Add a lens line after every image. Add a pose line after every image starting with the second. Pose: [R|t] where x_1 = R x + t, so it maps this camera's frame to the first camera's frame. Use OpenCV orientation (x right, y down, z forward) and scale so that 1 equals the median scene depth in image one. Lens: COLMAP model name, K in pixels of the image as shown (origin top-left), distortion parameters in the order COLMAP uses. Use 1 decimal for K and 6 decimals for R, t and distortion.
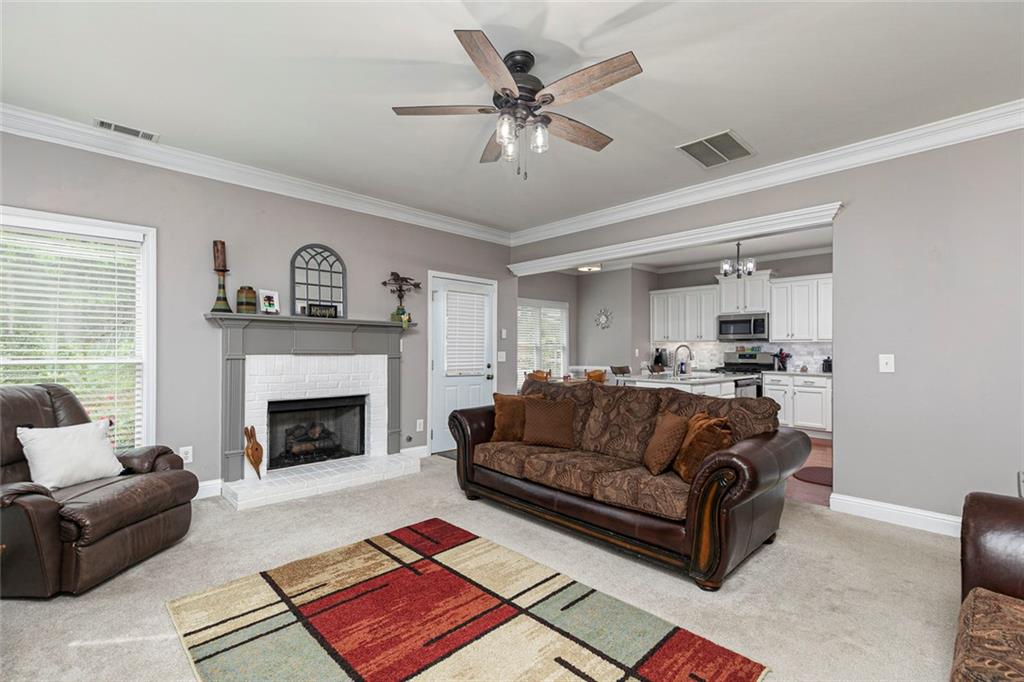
lens RADIAL K [[455.3, 0, 512.0], [0, 455.3, 341.0], [0, 0, 1]] dist [0.000113, -0.000181]
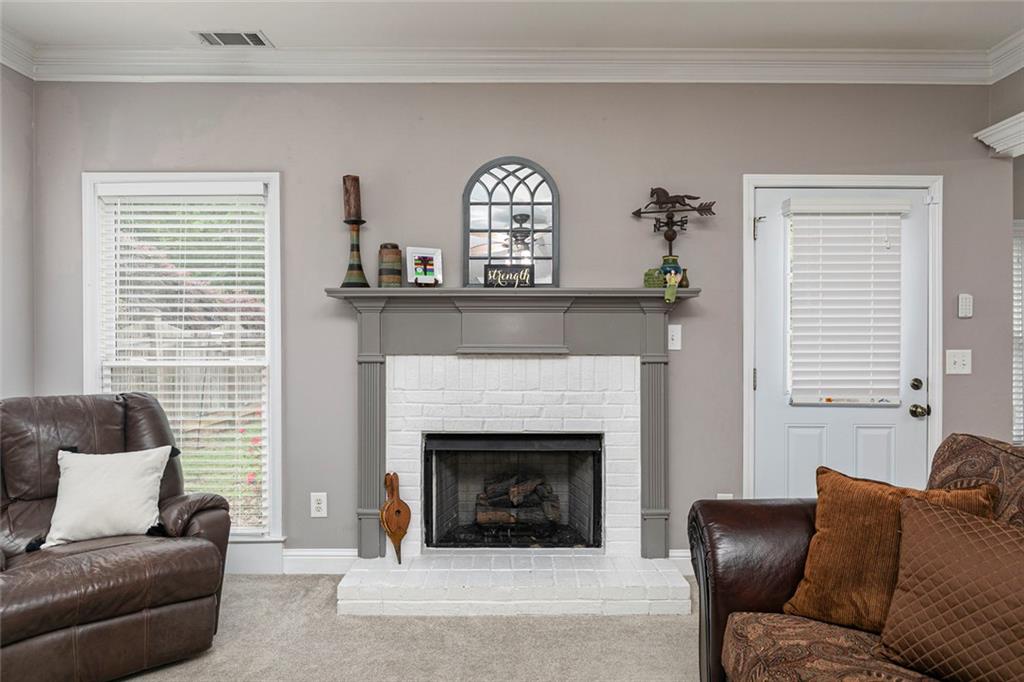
lens RADIAL K [[650.5, 0, 512.0], [0, 650.5, 341.0], [0, 0, 1]] dist [0.002664, -0.000006]
pose [[0.722782, -0.007604, -0.691034, 0.122489], [0.017149, 0.999829, 0.006935, 0.006818], [0.690863, -0.016863, 0.722789, 0.414002]]
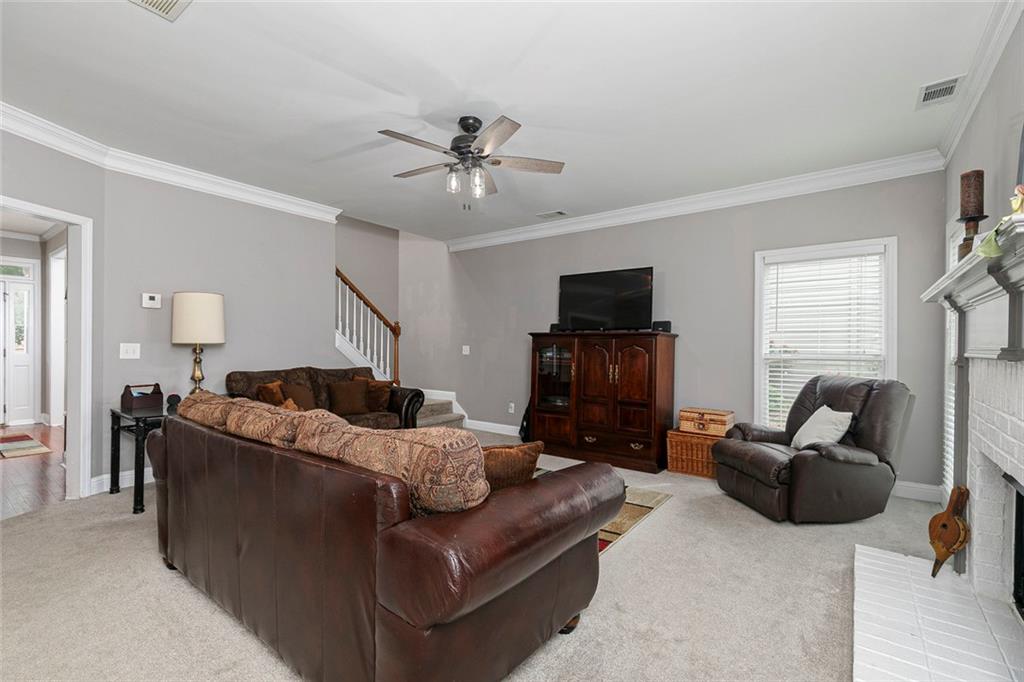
lens RADIAL K [[455.3, 0, 512.0], [0, 455.3, 341.0], [0, 0, 1]] dist [0.000113, -0.000181]
pose [[-0.987839, -0.014931, -0.154762, 0.049172], [-0.010349, 0.999485, -0.030372, 0.027053], [0.155136, -0.028401, -0.987485, 1.257711]]
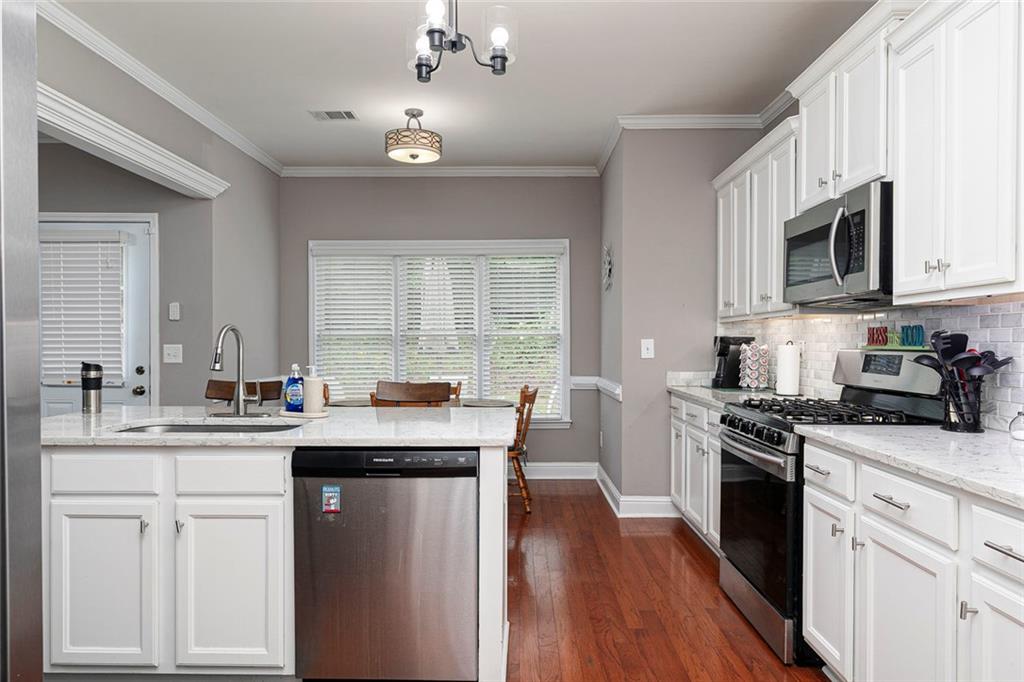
lens RADIAL K [[623.2, 0, 512.0], [0, 623.2, 341.0], [0, 0, 1]] dist [0.000483, -0.001939]
pose [[0.713130, -0.002363, -0.701028, 1.049793], [0.014443, 0.999832, 0.011322, 0.022653], [0.700883, -0.018199, 0.713044, 1.021517]]
